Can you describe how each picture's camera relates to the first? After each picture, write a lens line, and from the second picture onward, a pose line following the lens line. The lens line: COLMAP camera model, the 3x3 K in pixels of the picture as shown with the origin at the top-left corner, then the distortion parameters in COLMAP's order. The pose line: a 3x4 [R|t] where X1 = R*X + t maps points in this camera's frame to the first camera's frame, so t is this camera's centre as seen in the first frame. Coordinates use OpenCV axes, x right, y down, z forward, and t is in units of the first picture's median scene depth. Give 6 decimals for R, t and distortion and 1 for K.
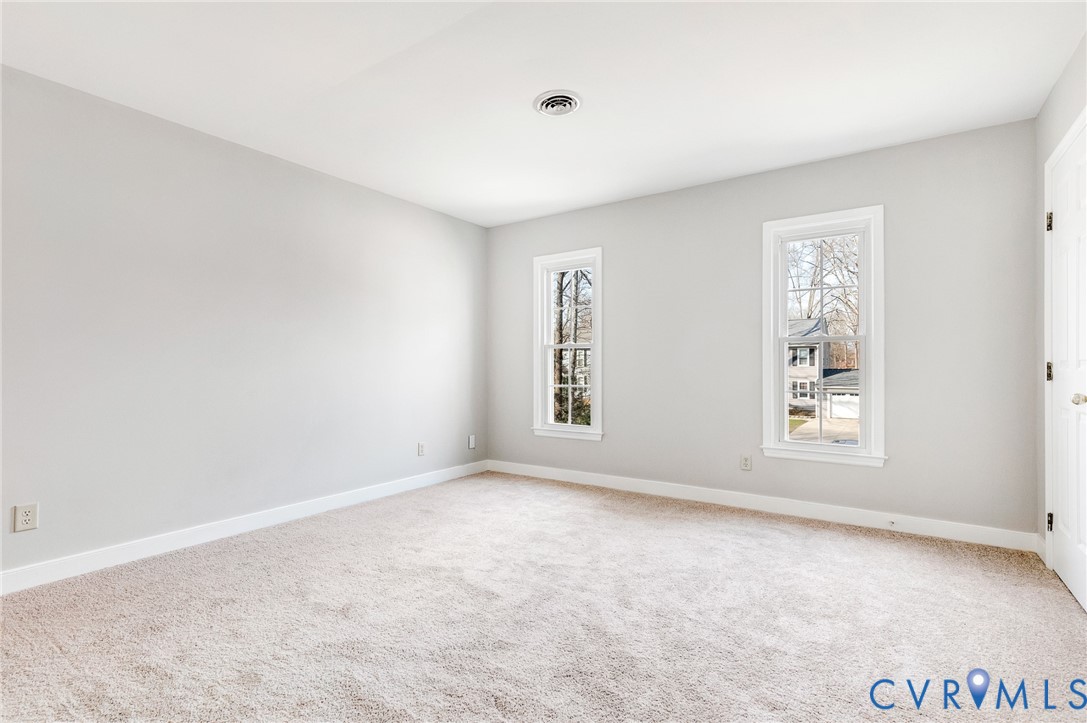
lens RADIAL K [[520.9, 0, 545.5], [0, 520.9, 369.5], [0, 0, 1]] dist [0.004121, -0.000317]
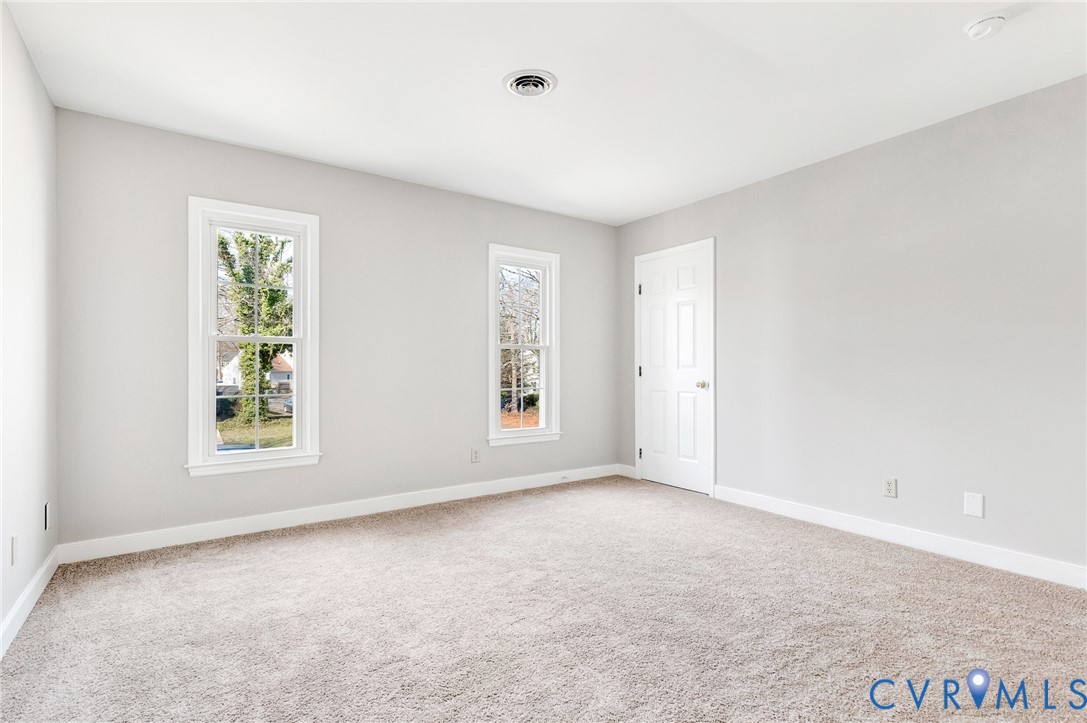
lens RADIAL K [[520.9, 0, 545.5], [0, 520.9, 369.5], [0, 0, 1]] dist [0.004121, -0.000317]
pose [[0.342063, 0.002008, 0.939675, -0.620823], [0.010297, 0.999930, -0.005885, 0.004629], [-0.939621, 0.011689, 0.342018, 0.496912]]
